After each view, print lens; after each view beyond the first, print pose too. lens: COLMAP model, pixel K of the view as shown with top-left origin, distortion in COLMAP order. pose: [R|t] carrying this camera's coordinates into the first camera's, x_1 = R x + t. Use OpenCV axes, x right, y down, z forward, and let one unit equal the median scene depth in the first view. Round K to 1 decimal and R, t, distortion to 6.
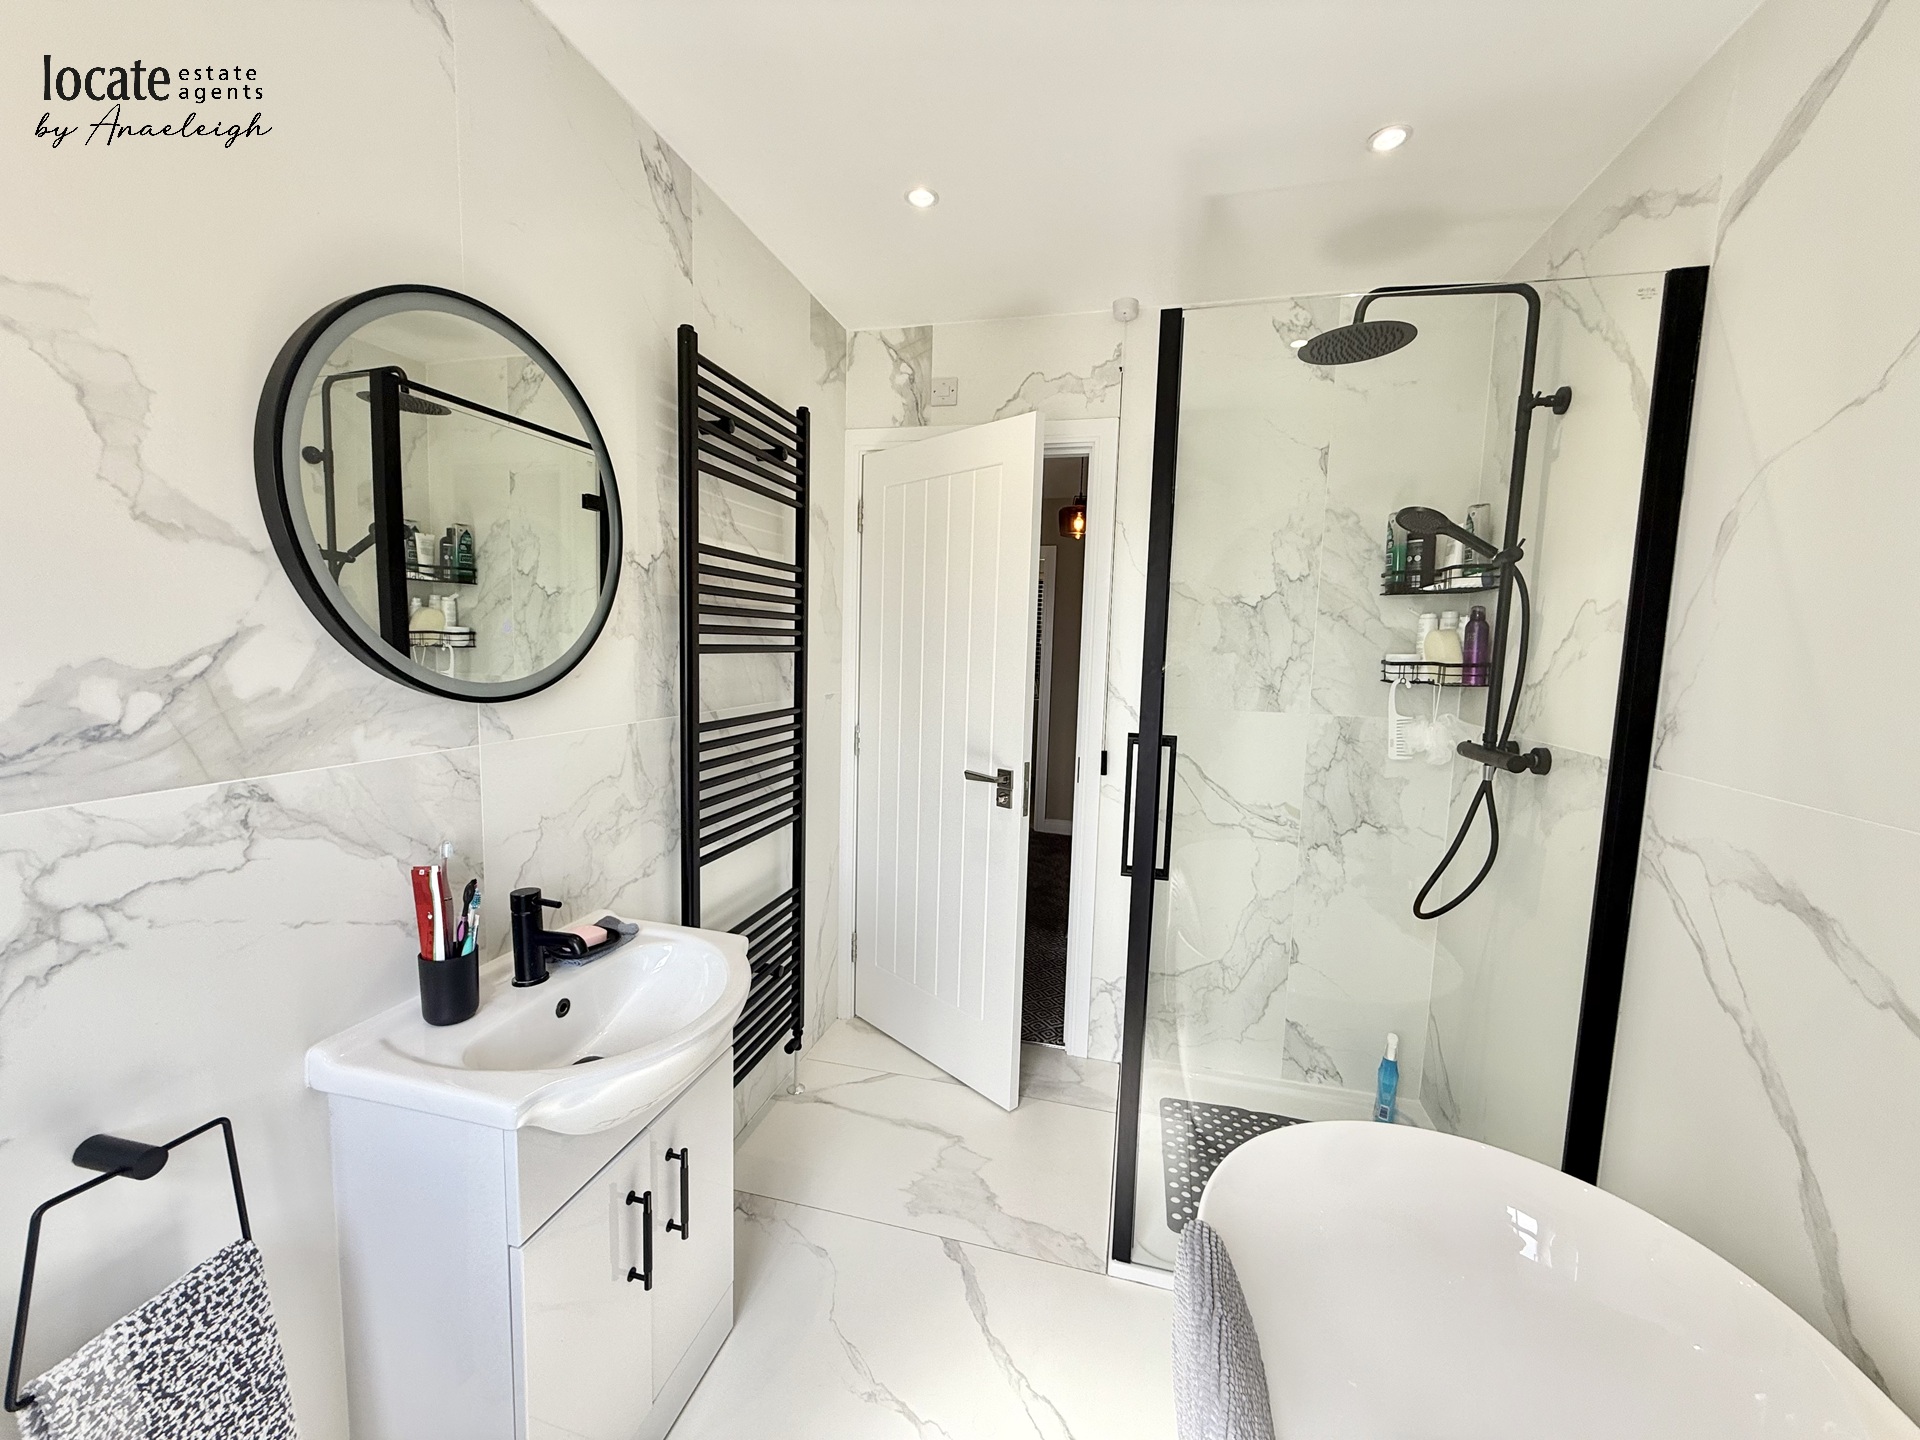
lens RADIAL K [[760.8, 0, 953.5], [0, 760.8, 721.5], [0, 0, 1]] dist [-0.000864, 0.000294]
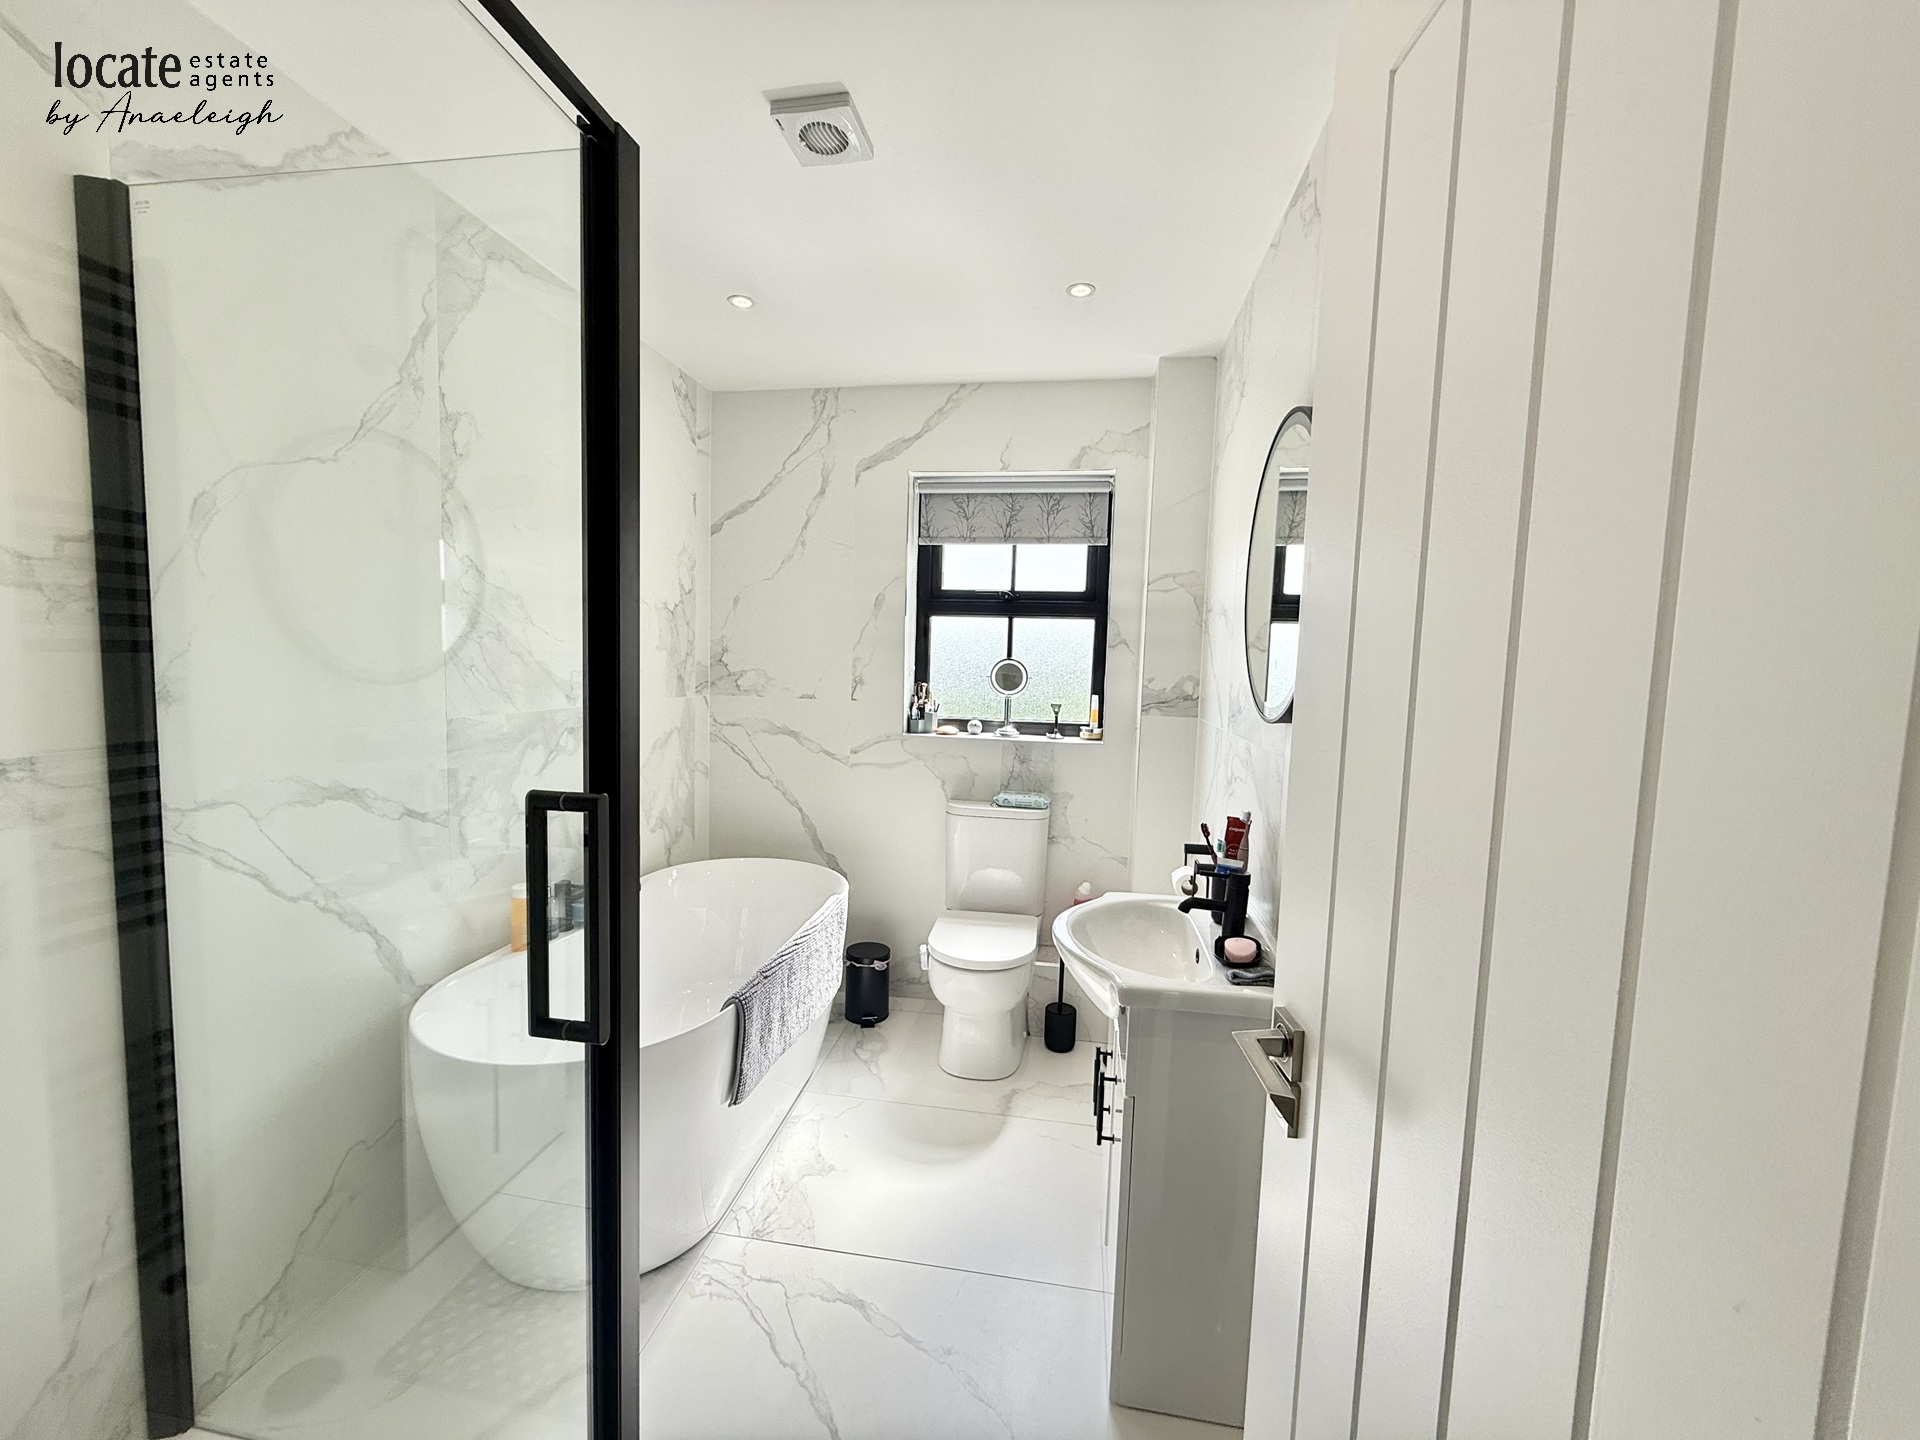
lens RADIAL K [[760.8, 0, 953.5], [0, 760.8, 721.5], [0, 0, 1]] dist [-0.000864, 0.000294]
pose [[-0.994229, -0.052721, -0.093432, 0.035949], [-0.070453, 0.977660, 0.198032, -0.228690], [0.080904, 0.203472, -0.975732, 2.062303]]
